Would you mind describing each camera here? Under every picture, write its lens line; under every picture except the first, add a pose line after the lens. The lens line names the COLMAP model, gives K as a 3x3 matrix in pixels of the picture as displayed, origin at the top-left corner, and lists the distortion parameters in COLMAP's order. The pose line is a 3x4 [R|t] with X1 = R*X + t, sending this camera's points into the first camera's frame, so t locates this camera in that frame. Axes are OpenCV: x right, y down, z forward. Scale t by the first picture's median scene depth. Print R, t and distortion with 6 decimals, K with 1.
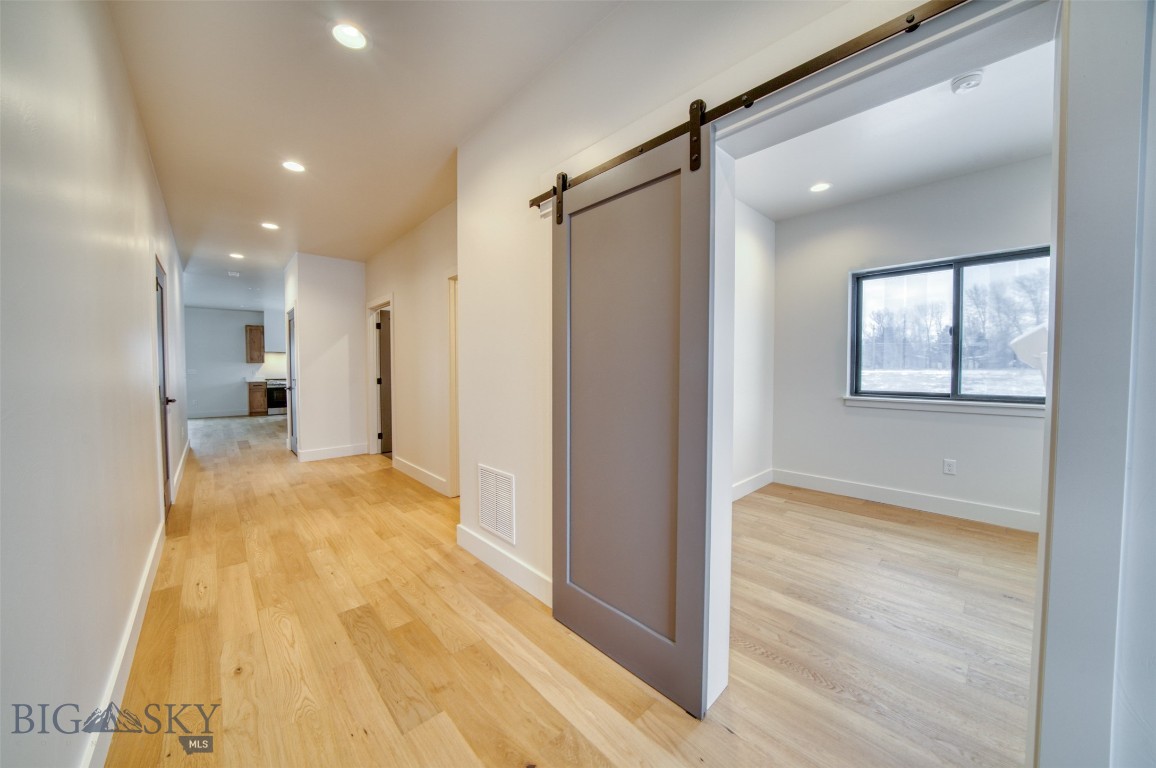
lens RADIAL K [[399.8, 0, 574.3], [0, 399.8, 382.2], [0, 0, 1]] dist [-0.013964, 0.000327]
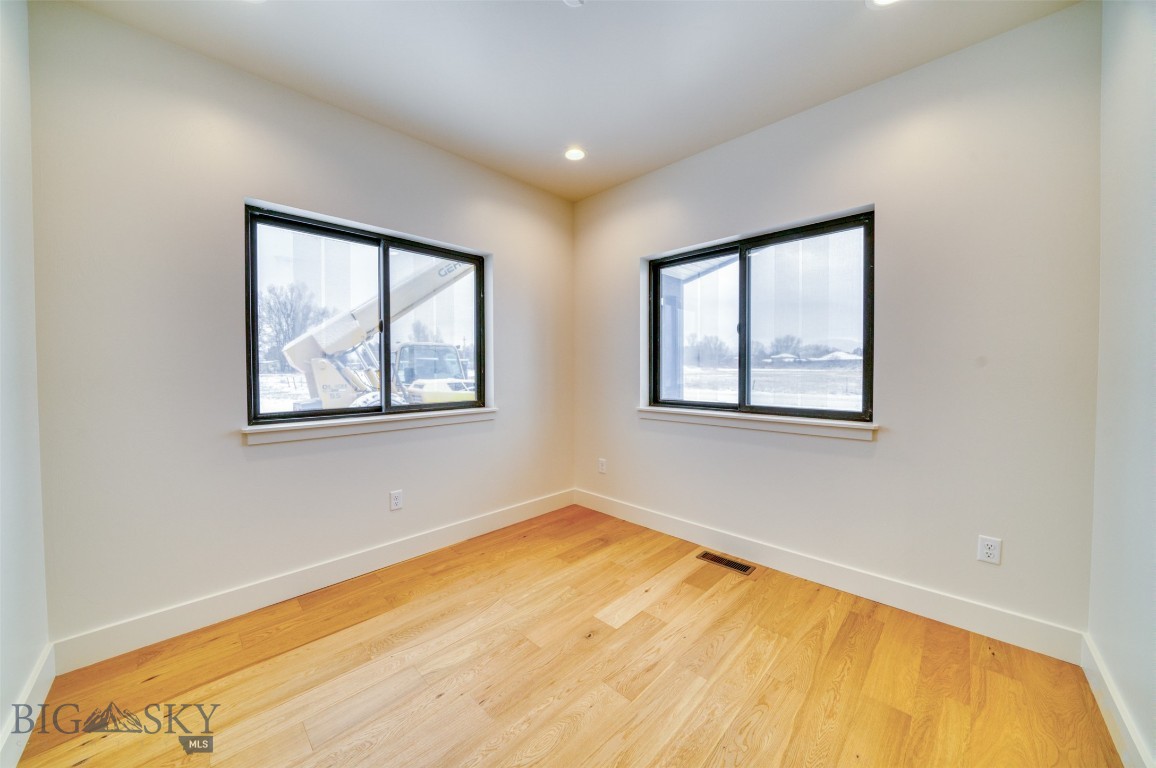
lens RADIAL K [[399.8, 0, 574.3], [0, 399.8, 382.2], [0, 0, 1]] dist [-0.013964, 0.000327]
pose [[-0.032642, -0.017239, 0.999318, 0.164714], [0.044736, 0.998824, 0.018692, -0.018313], [-0.998465, 0.045316, -0.031832, 0.693988]]
